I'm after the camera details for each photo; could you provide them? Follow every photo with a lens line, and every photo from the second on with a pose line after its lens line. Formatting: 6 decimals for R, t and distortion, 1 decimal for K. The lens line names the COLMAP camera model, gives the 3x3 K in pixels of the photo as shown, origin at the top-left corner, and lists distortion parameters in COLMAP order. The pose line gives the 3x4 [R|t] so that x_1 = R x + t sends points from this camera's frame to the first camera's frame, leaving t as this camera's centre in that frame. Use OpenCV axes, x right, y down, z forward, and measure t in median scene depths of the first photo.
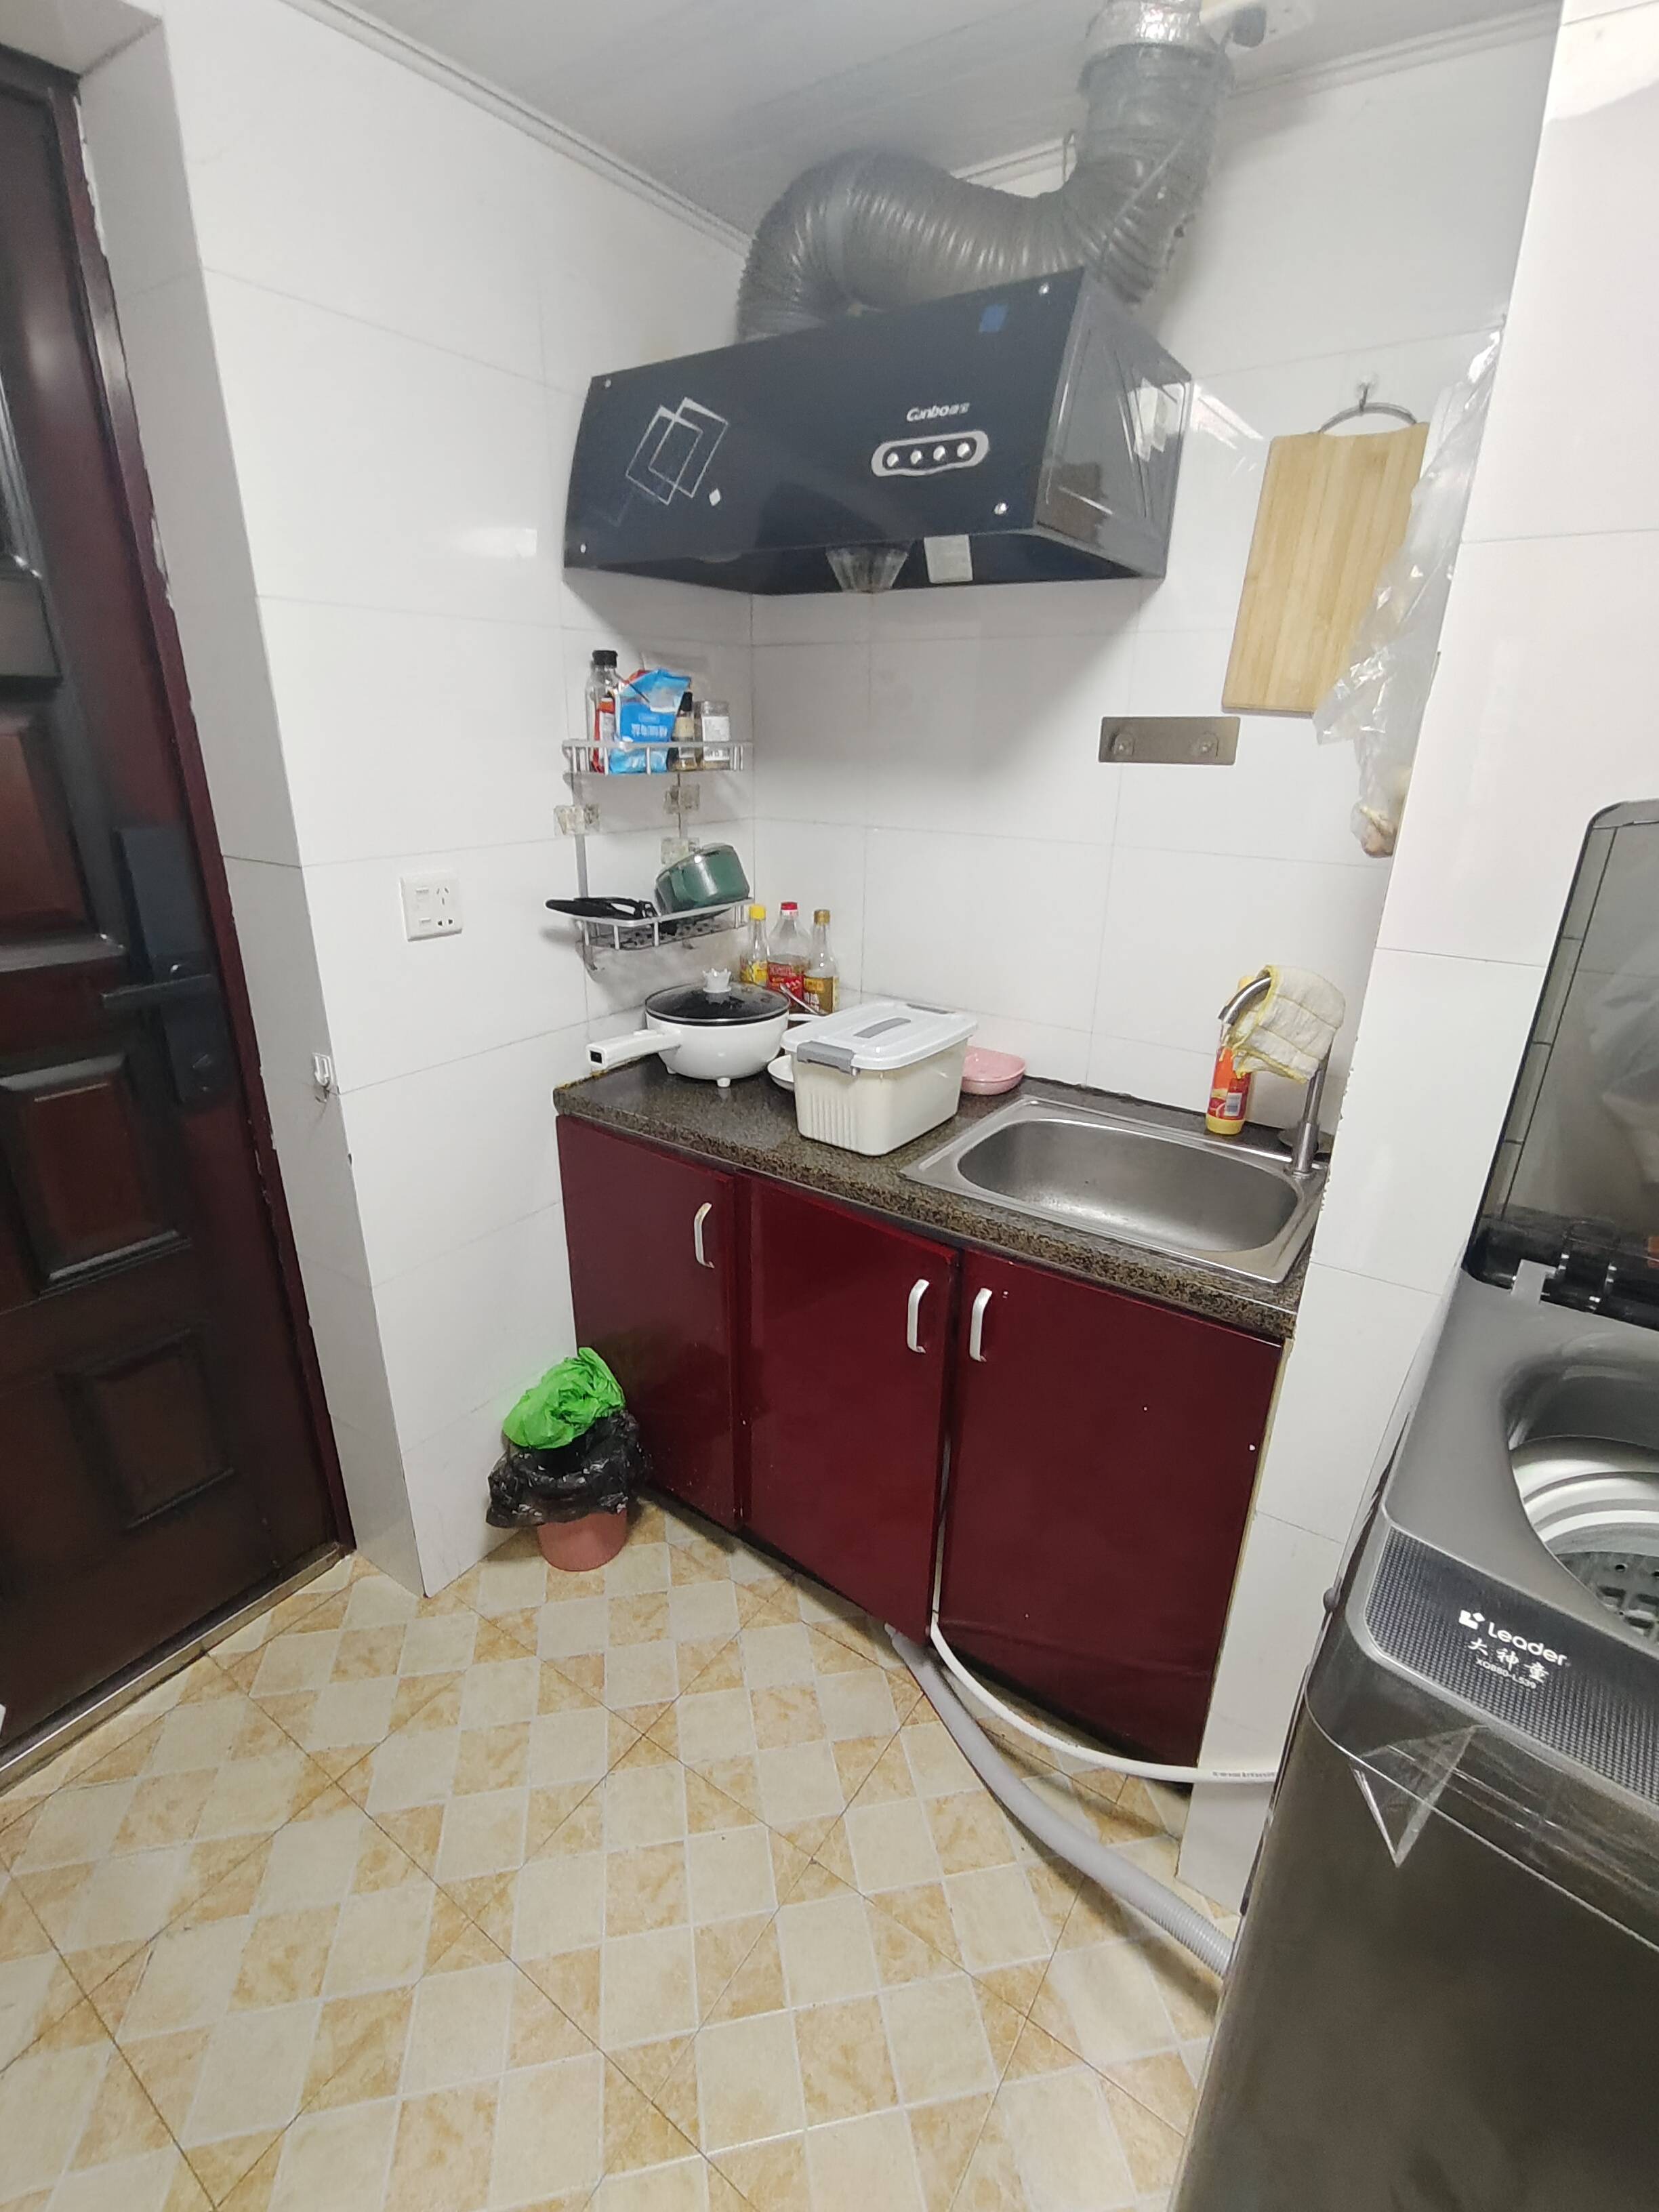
lens RADIAL K [[1015.3, 0, 813.5], [0, 1015.3, 1113.9], [0, 0, 1]] dist [-0.033640, 0.026060]
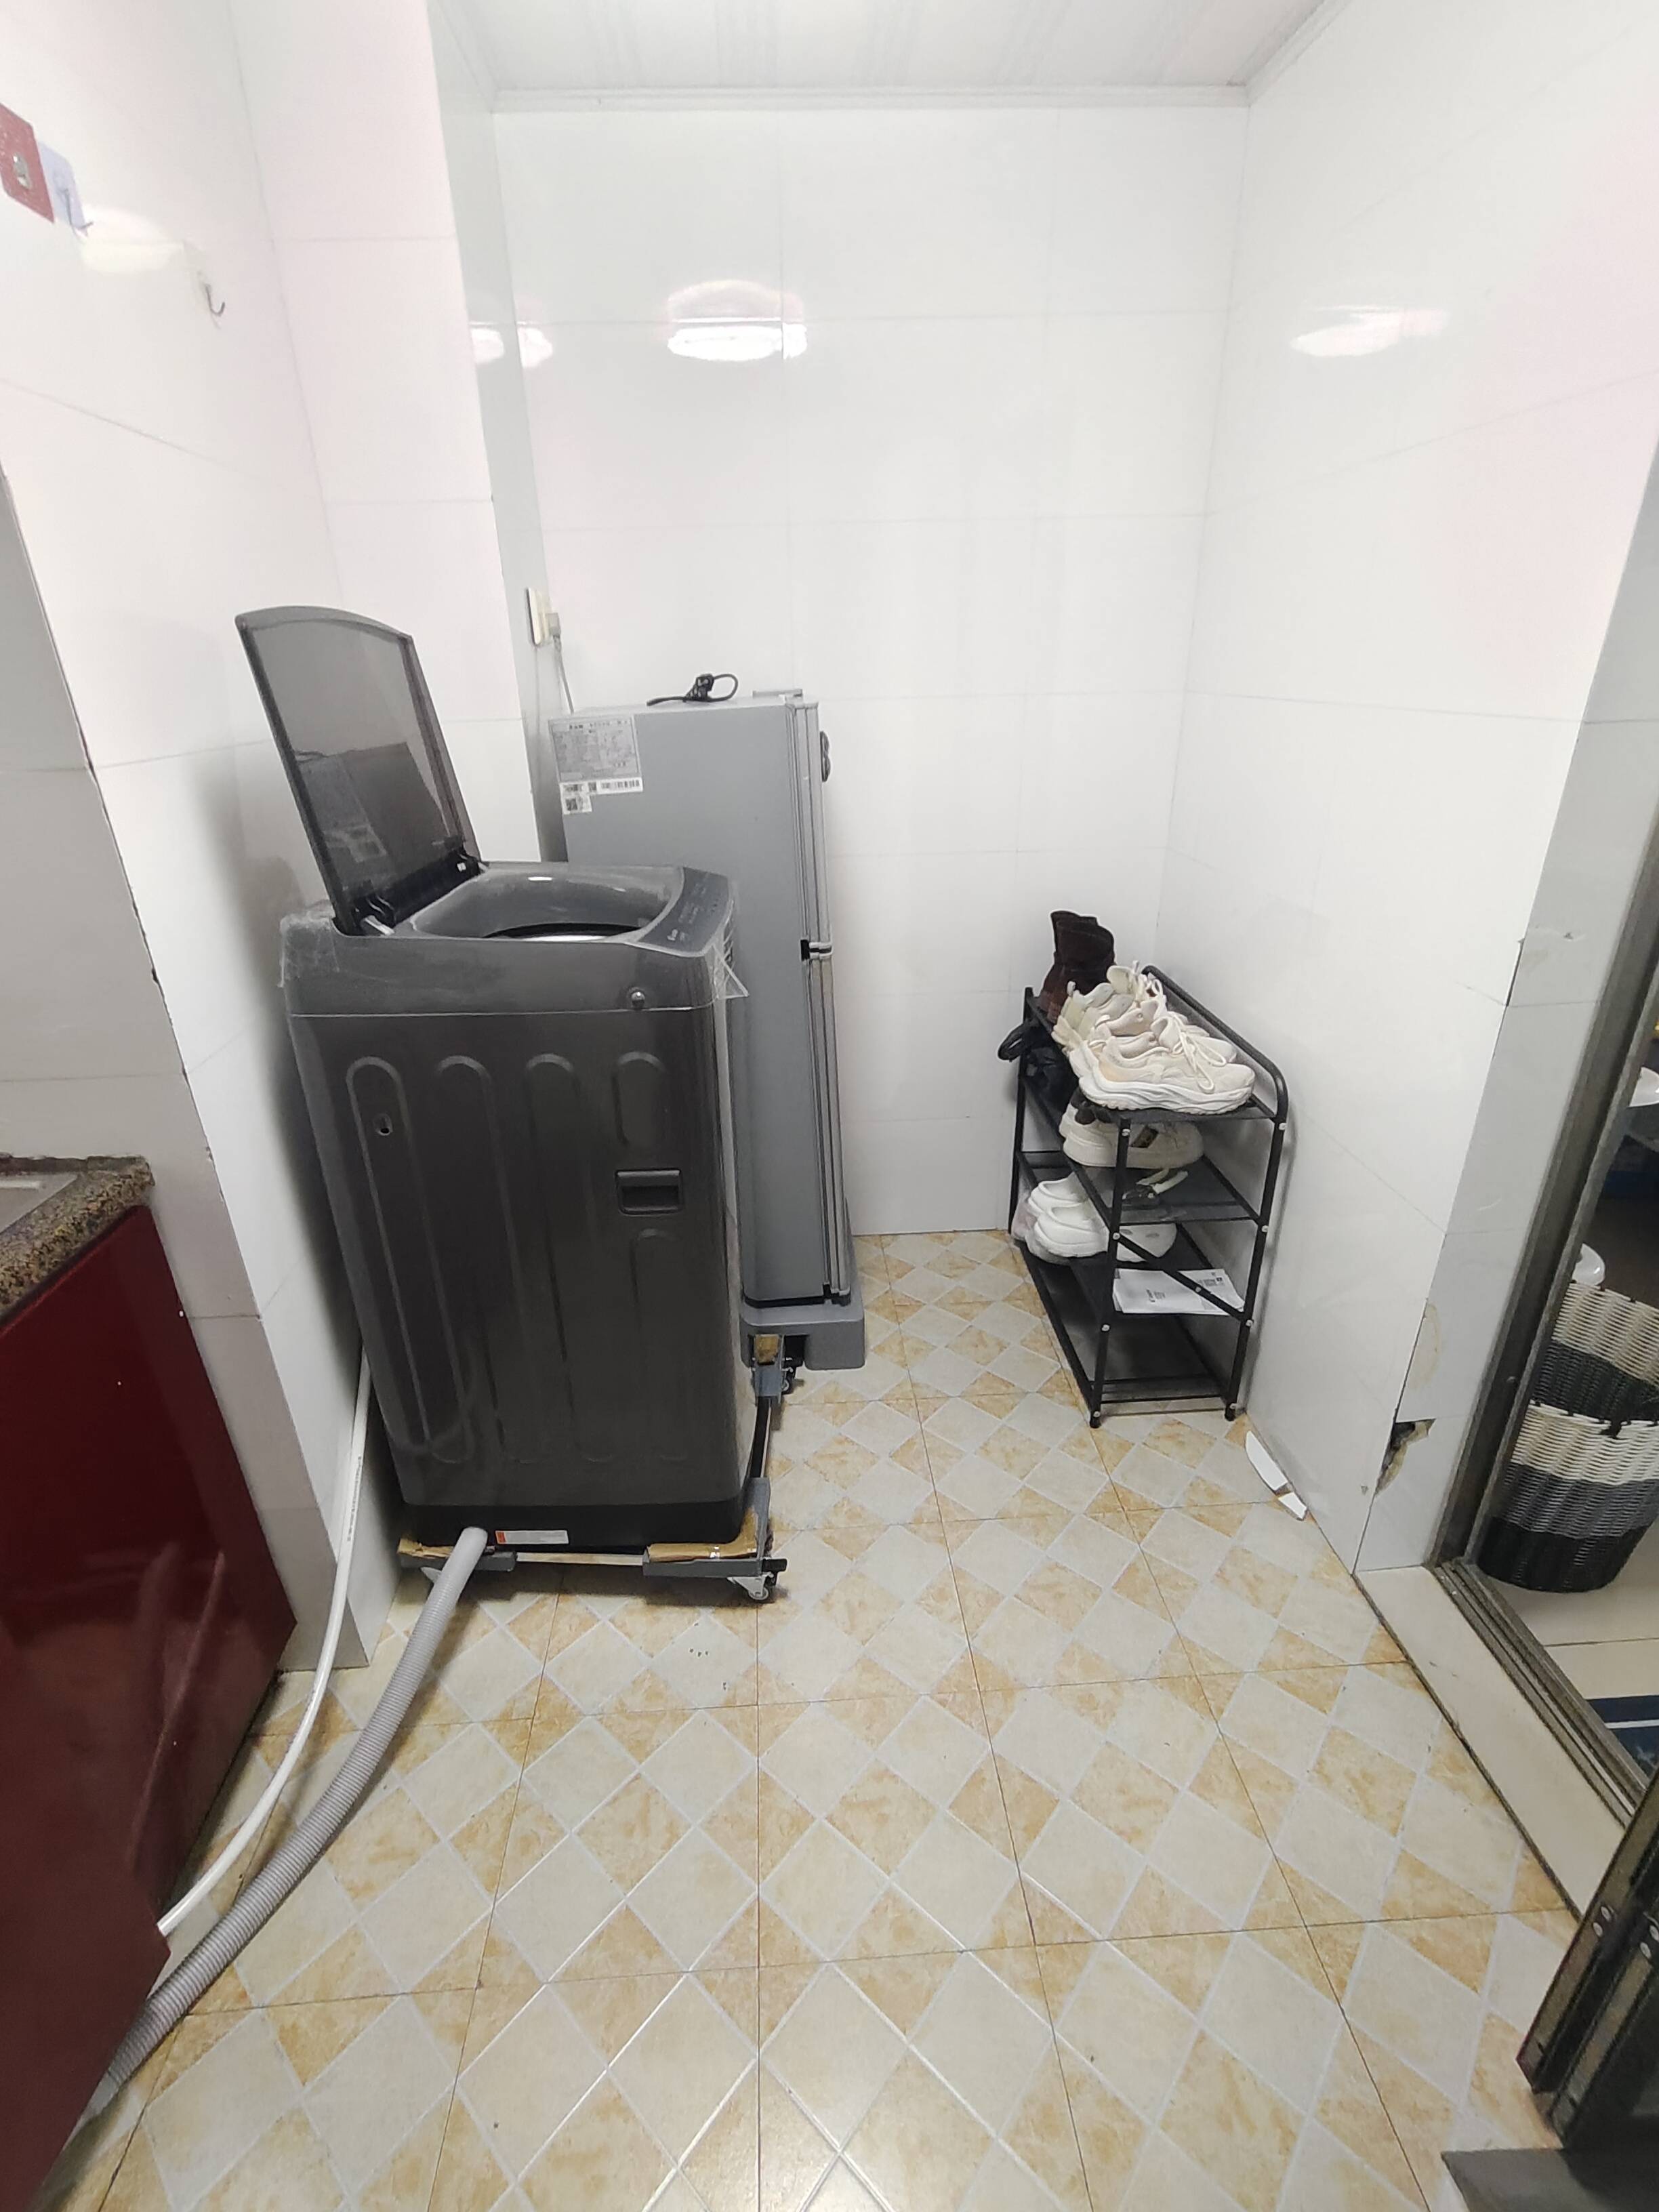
lens RADIAL K [[1015.3, 0, 813.5], [0, 1015.3, 1113.9], [0, 0, 1]] dist [-0.033640, 0.026060]
pose [[-0.613996, -0.317609, 0.722588, -0.579622], [0.299450, 0.753296, 0.585555, -0.206575], [-0.730300, 0.575907, -0.367413, 0.749304]]
